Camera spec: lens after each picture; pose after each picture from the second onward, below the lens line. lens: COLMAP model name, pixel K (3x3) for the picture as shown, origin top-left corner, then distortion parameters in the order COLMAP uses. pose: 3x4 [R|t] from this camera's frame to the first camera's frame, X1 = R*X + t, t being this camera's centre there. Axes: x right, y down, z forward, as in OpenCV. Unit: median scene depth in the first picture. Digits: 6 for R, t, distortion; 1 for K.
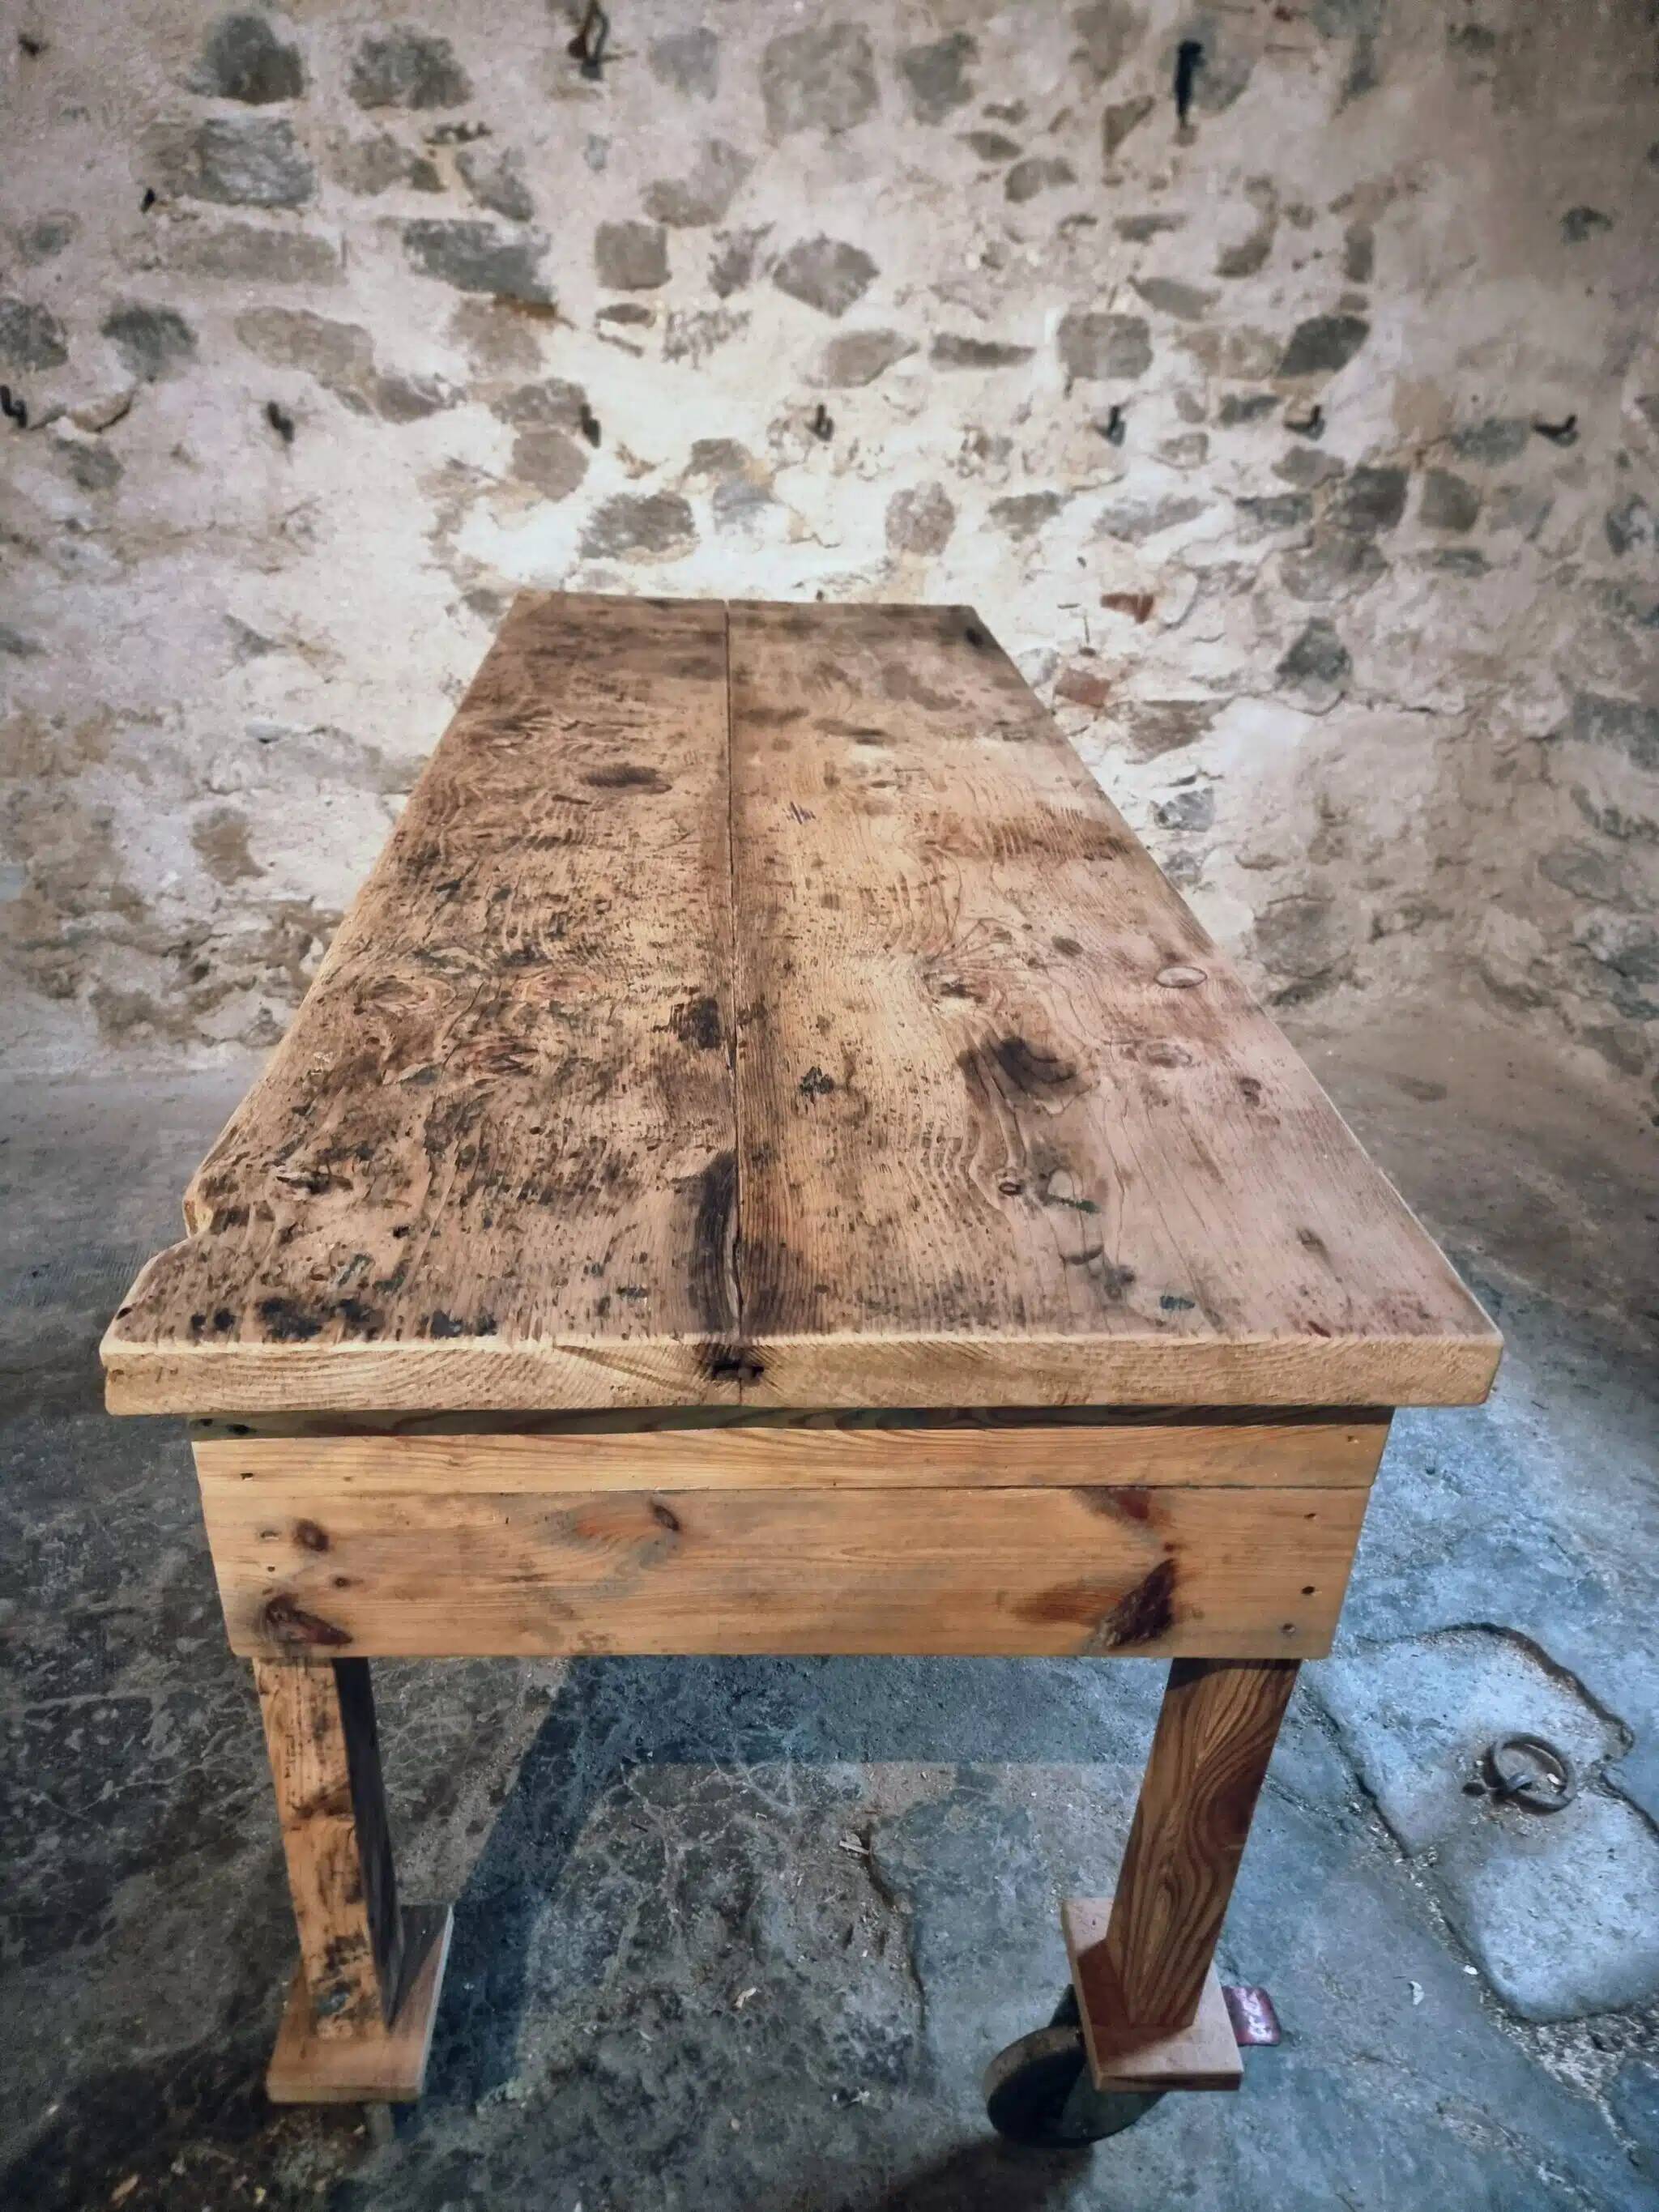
lens RADIAL K [[1551.7, 0, 803.9], [0, 1551.7, 1107.0], [0, 0, 1]] dist [0.044124, -0.040461]
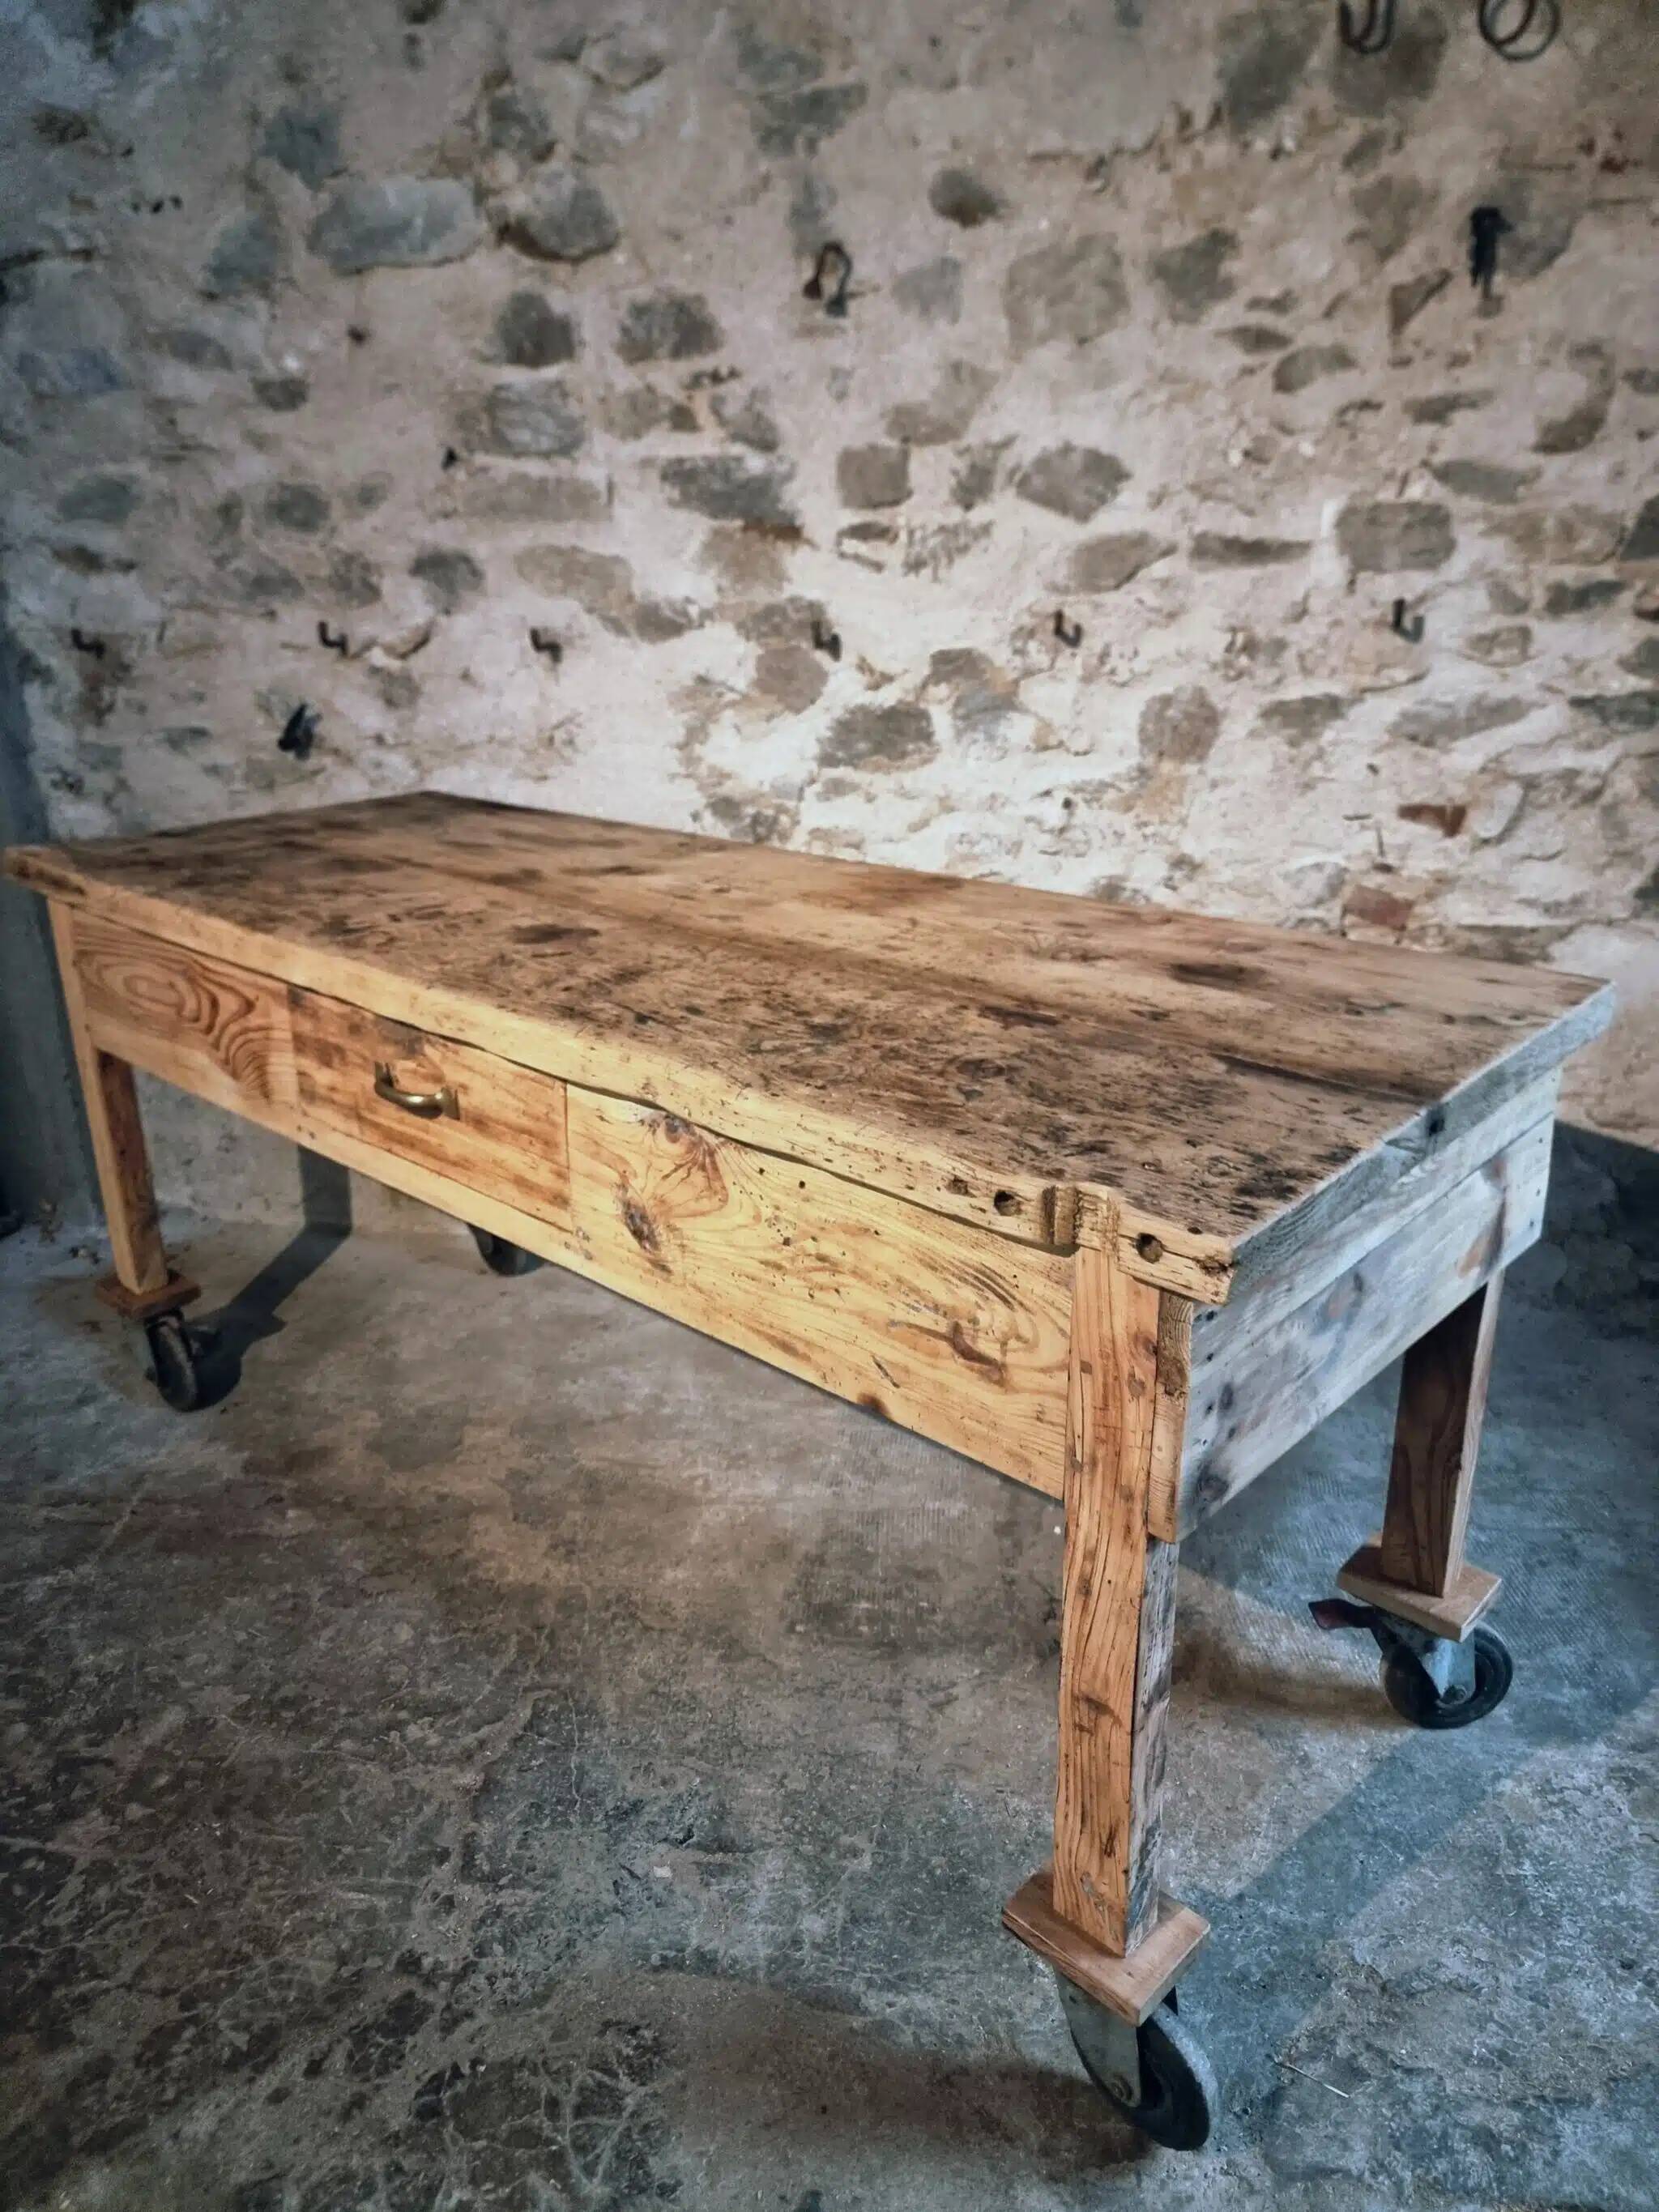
lens RADIAL K [[1544.8, 0, 798.5], [0, 1544.8, 1105.6], [0, 0, 1]] dist [0.048237, -0.050748]
pose [[0.932524, 0.076316, -0.352951, 0.221786], [-0.120501, 0.987152, -0.104929, -0.033225], [0.340408, 0.140380, 0.929740, 0.108699]]
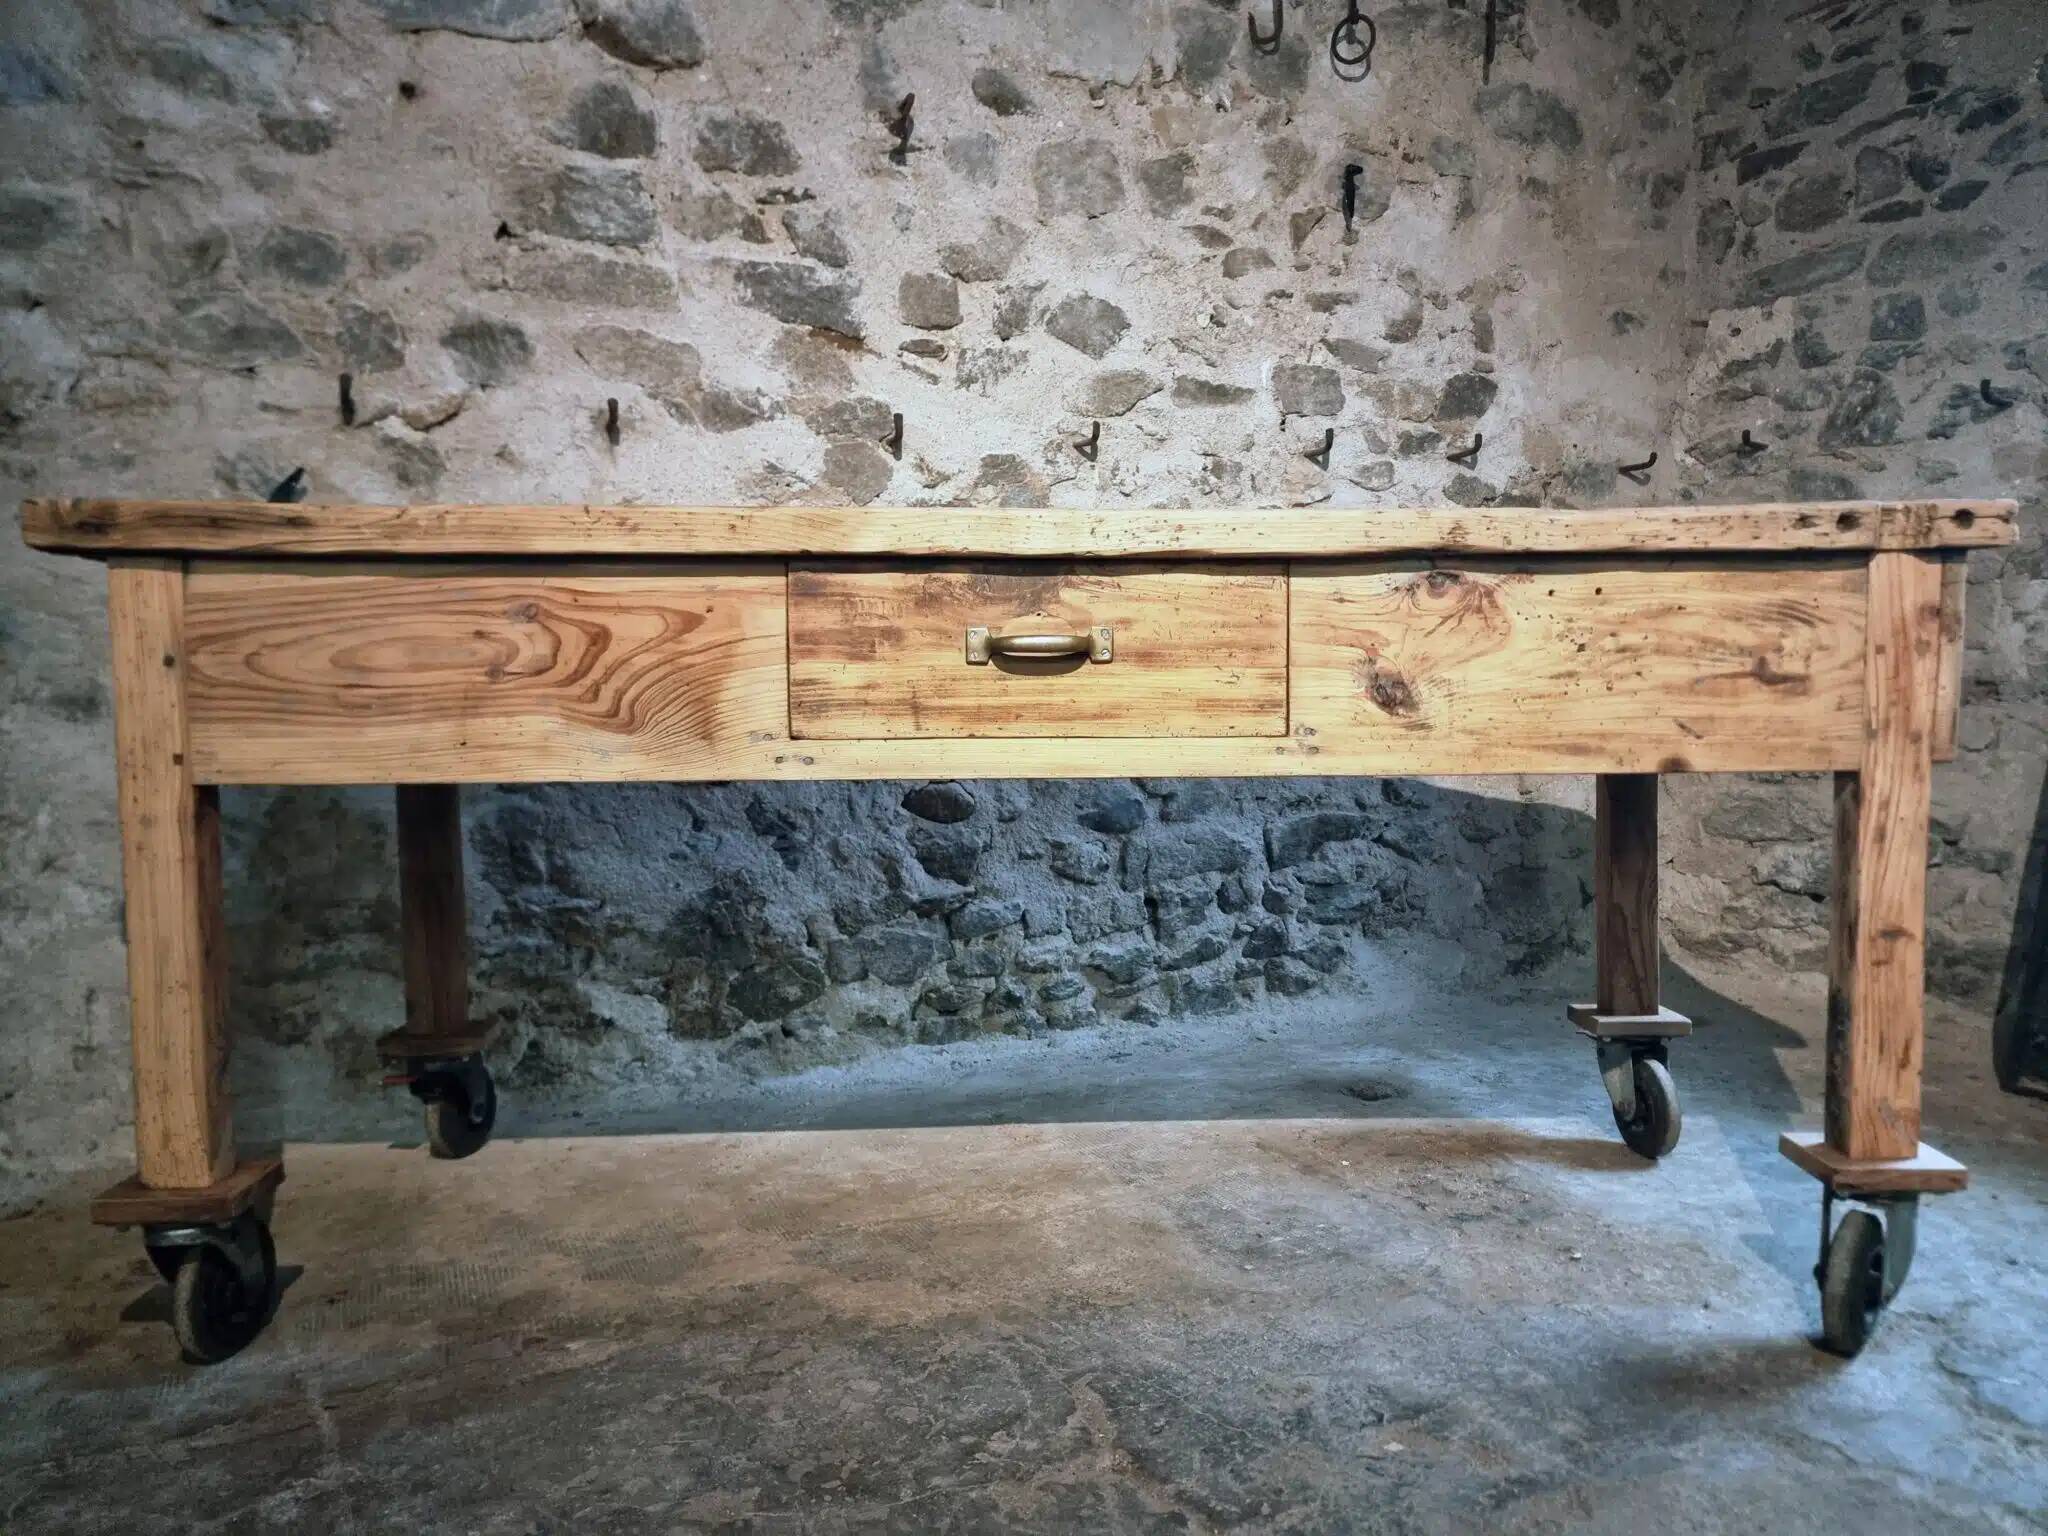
lens RADIAL K [[1425.6, 0, 1039.6], [0, 1425.6, 795.0], [0, 0, 1]] dist [0.062017, -0.059742]
pose [[0.974453, -0.061253, 0.216078, -0.271855], [0.140955, 0.915814, -0.376054, 0.184703], [-0.174853, 0.396905, 0.901051, 0.181212]]
